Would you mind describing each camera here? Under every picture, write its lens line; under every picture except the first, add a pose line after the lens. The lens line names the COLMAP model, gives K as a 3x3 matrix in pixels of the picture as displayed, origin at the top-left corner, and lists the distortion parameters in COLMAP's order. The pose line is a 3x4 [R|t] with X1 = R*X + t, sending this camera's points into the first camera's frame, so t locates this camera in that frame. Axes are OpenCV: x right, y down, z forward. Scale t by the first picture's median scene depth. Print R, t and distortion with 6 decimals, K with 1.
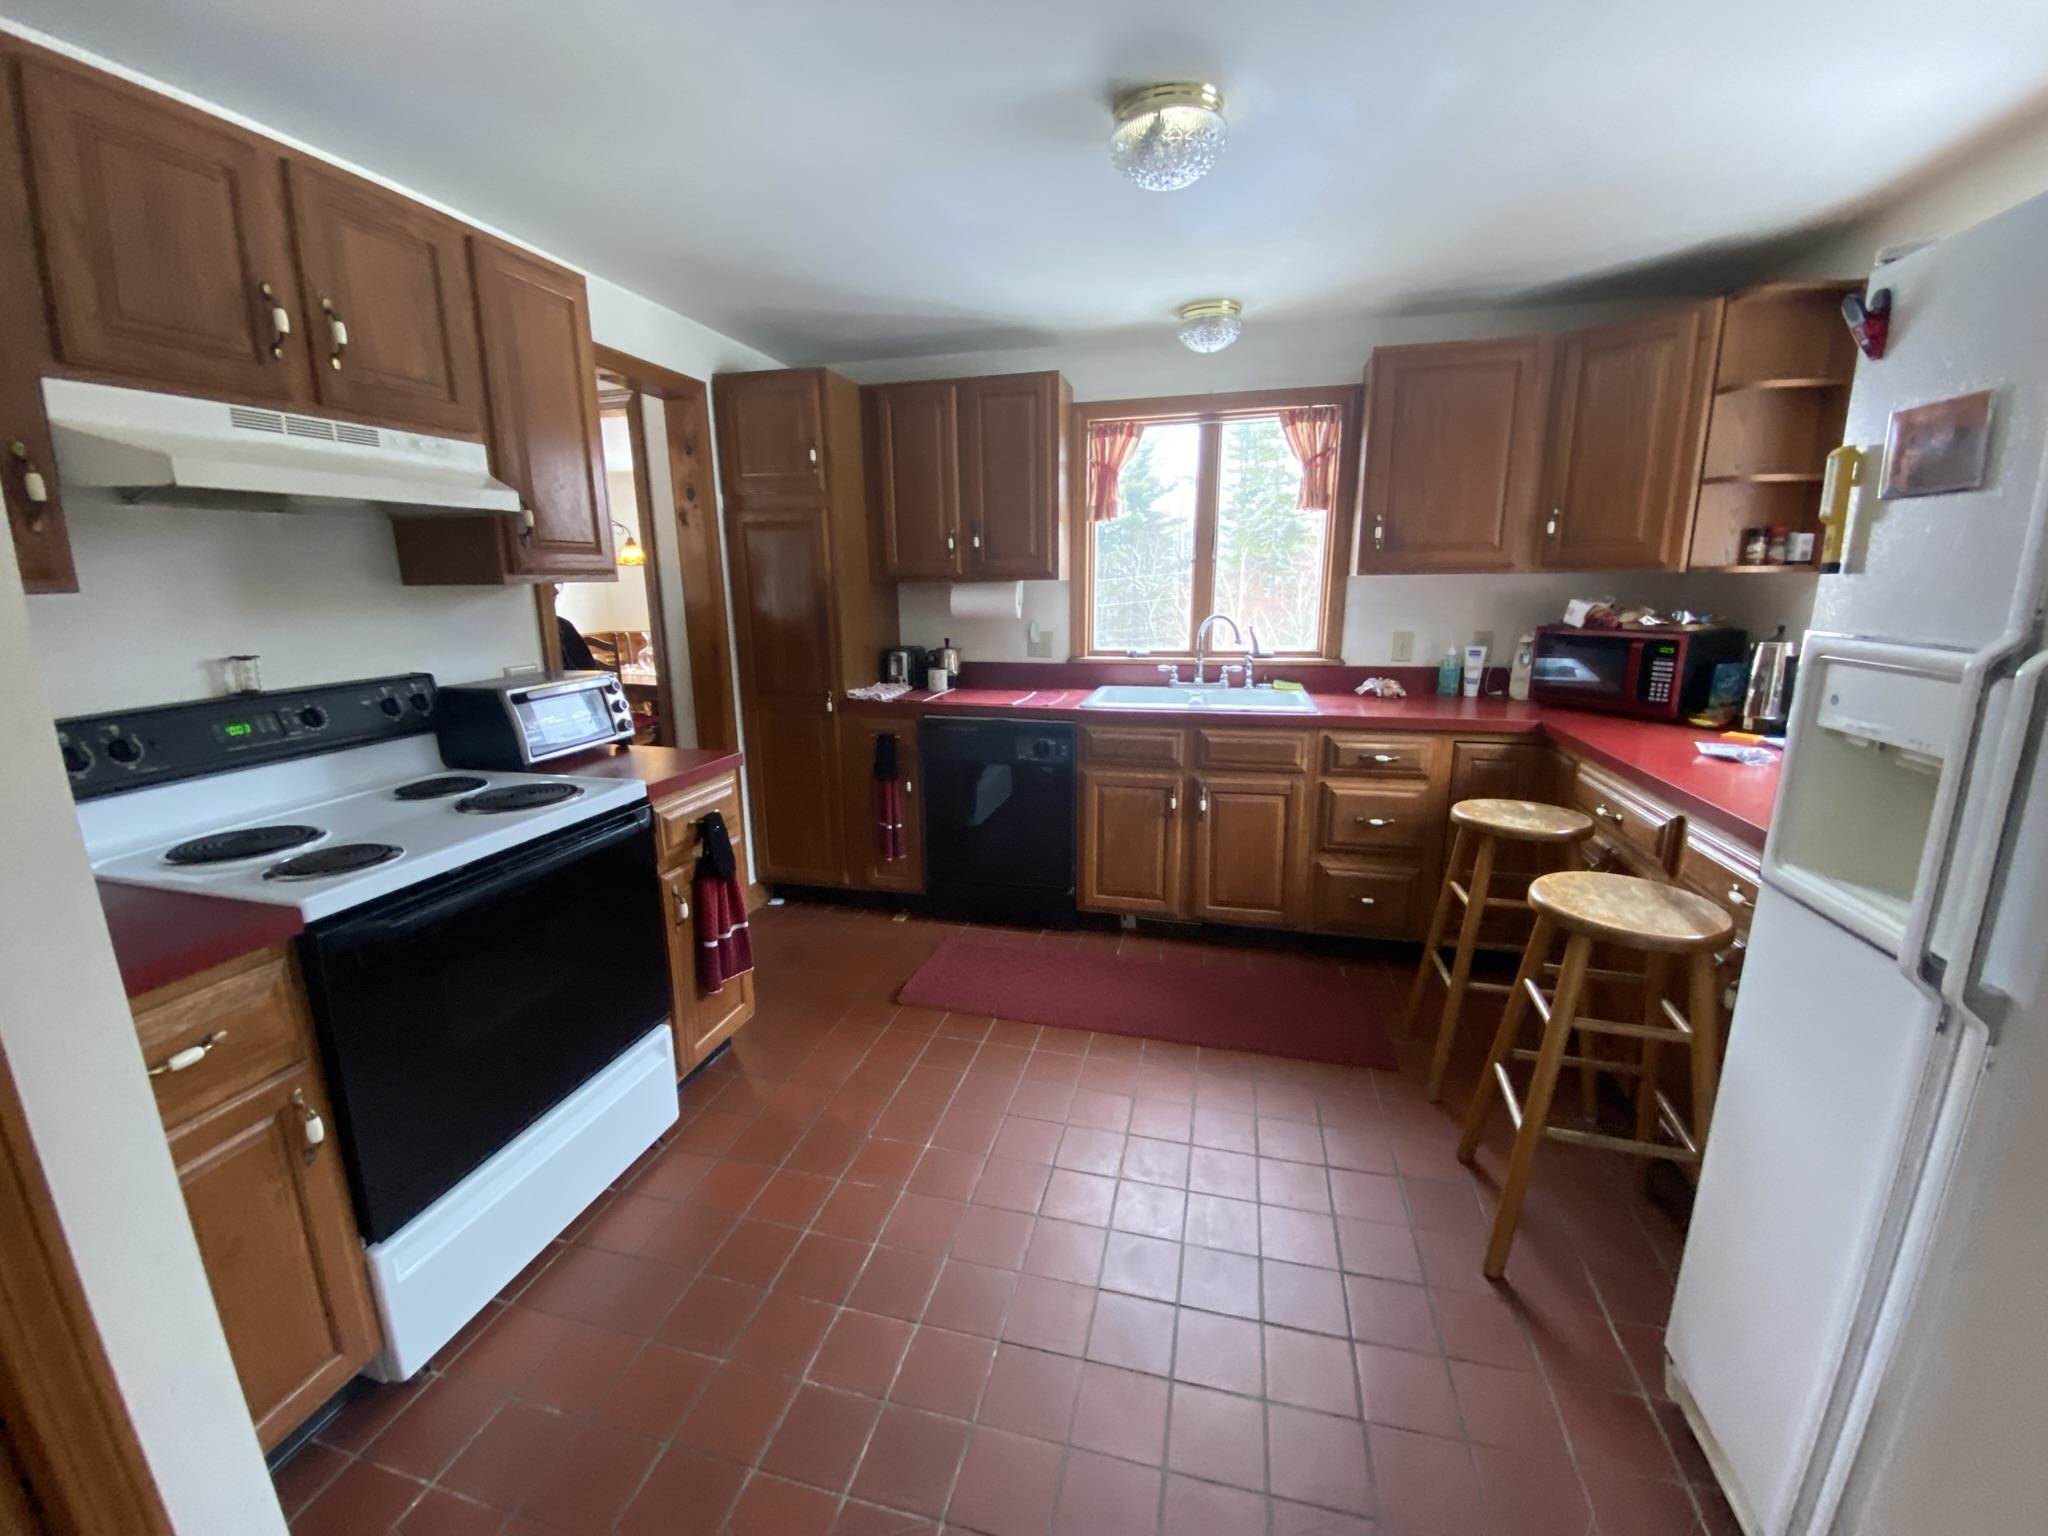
lens RADIAL K [[821.2, 0, 1024.0], [0, 821.2, 768.0], [0, 0, 1]] dist [0.000817, -0.000145]
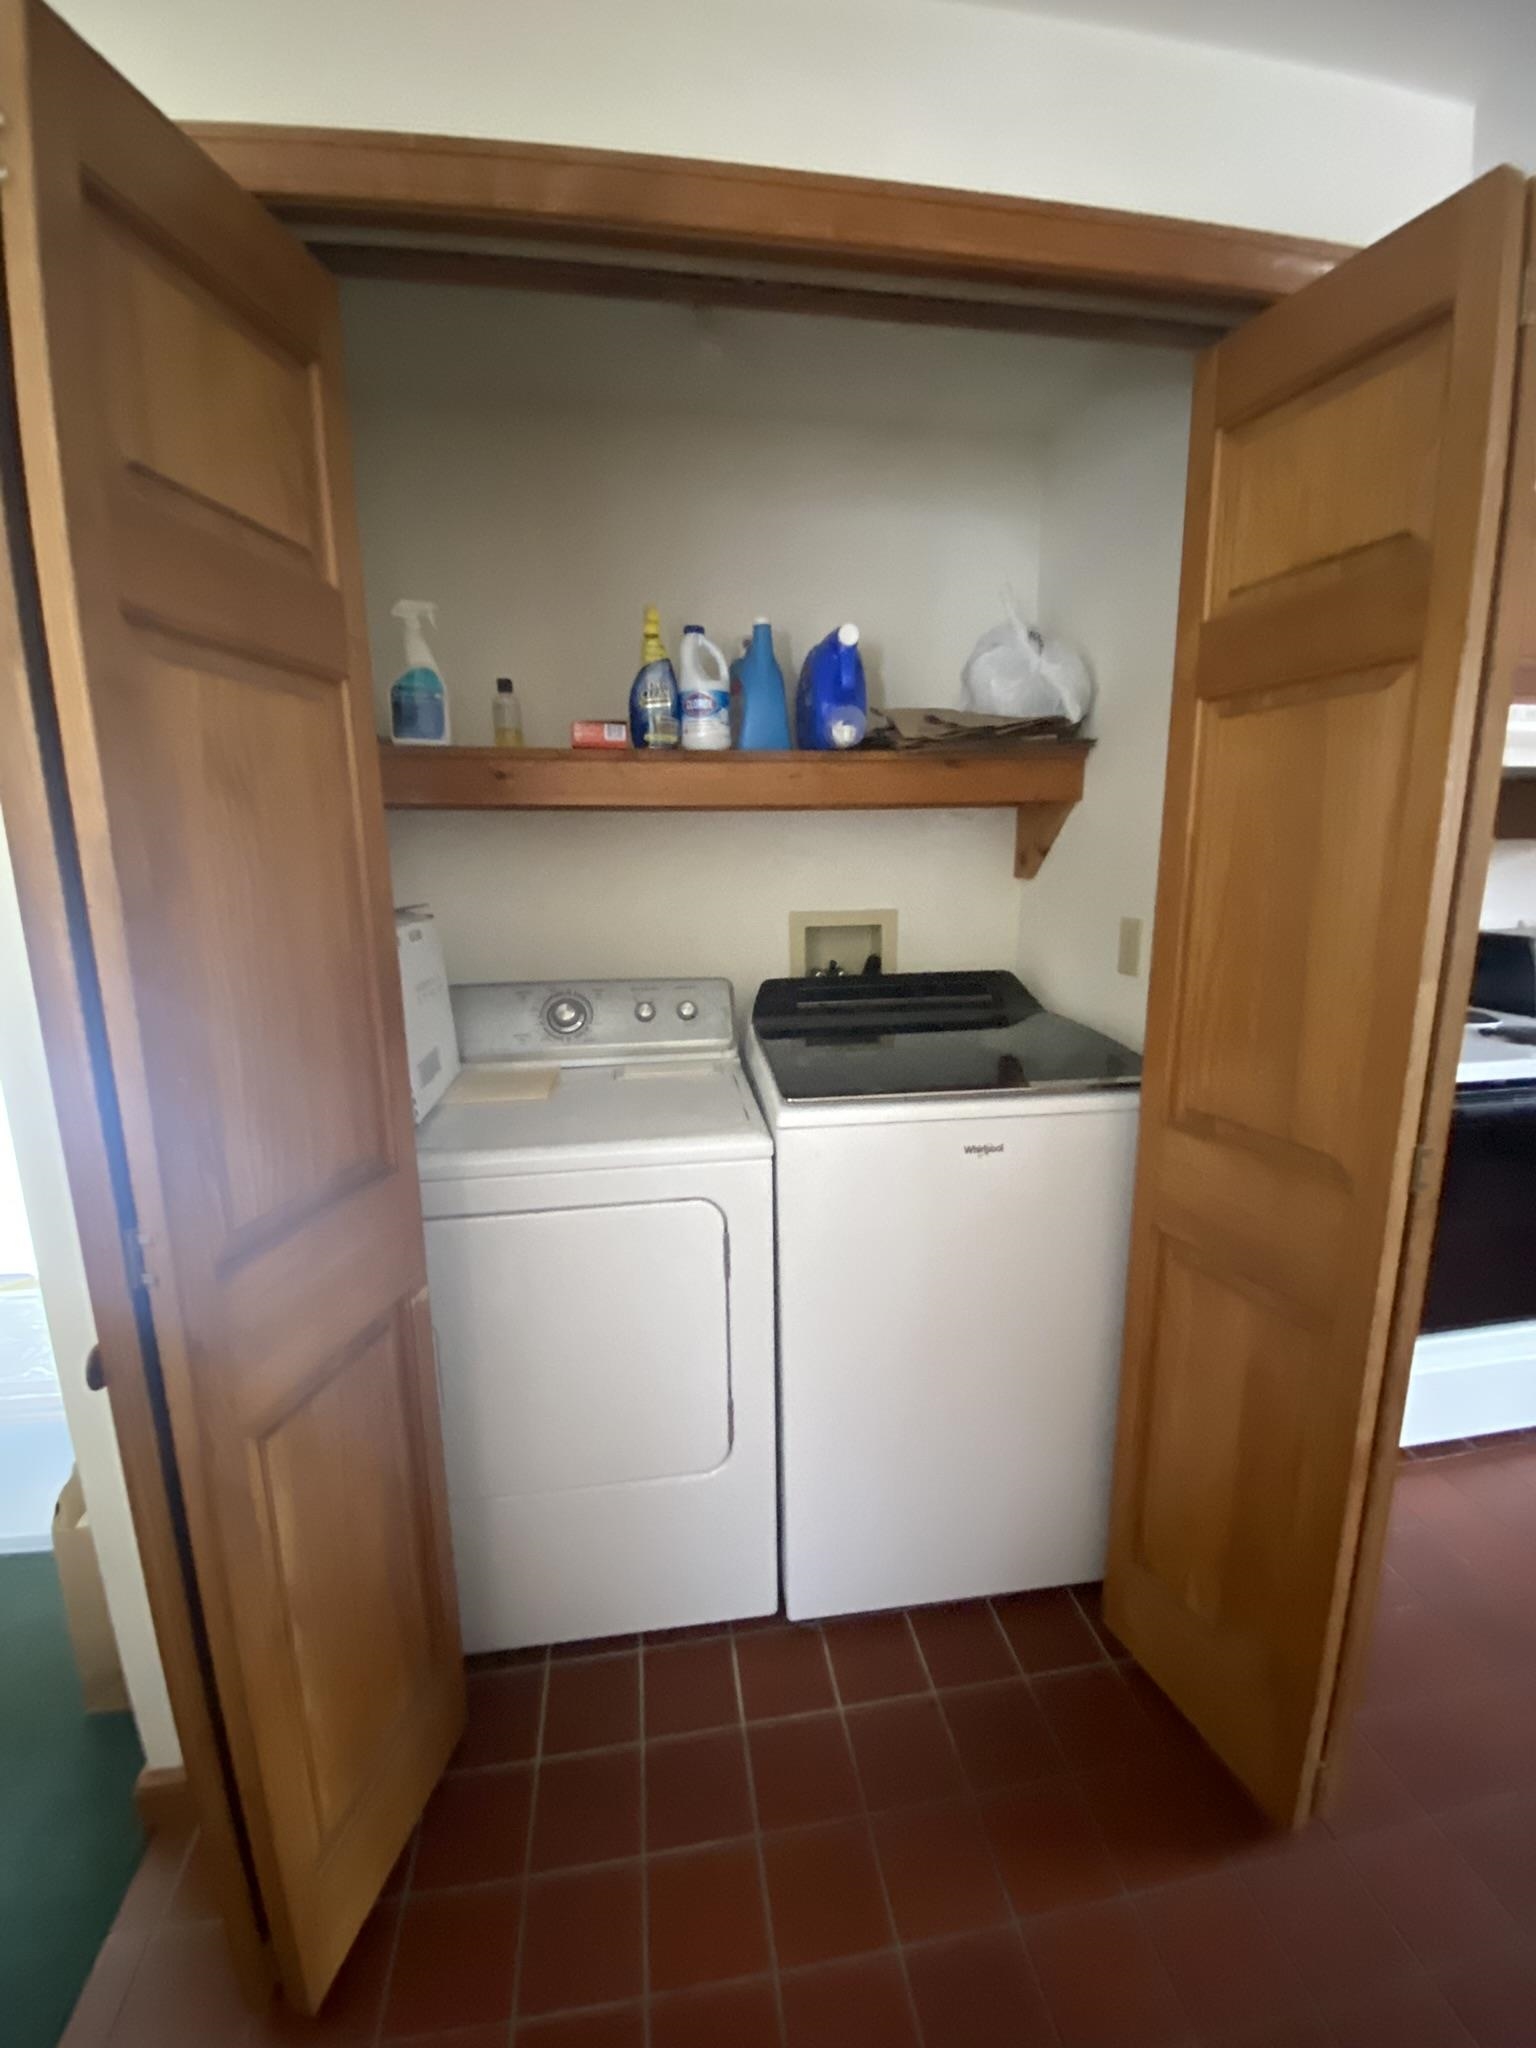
lens RADIAL K [[821.2, 0, 772.7], [0, 821.2, 1015.6], [0, 0, 1]] dist [0.000817, -0.000145]
pose [[0.429131, 0.172067, -0.886702, -0.122960], [-0.192875, 0.976501, 0.096149, 0.123586], [0.882409, 0.129762, 0.452234, -0.458372]]
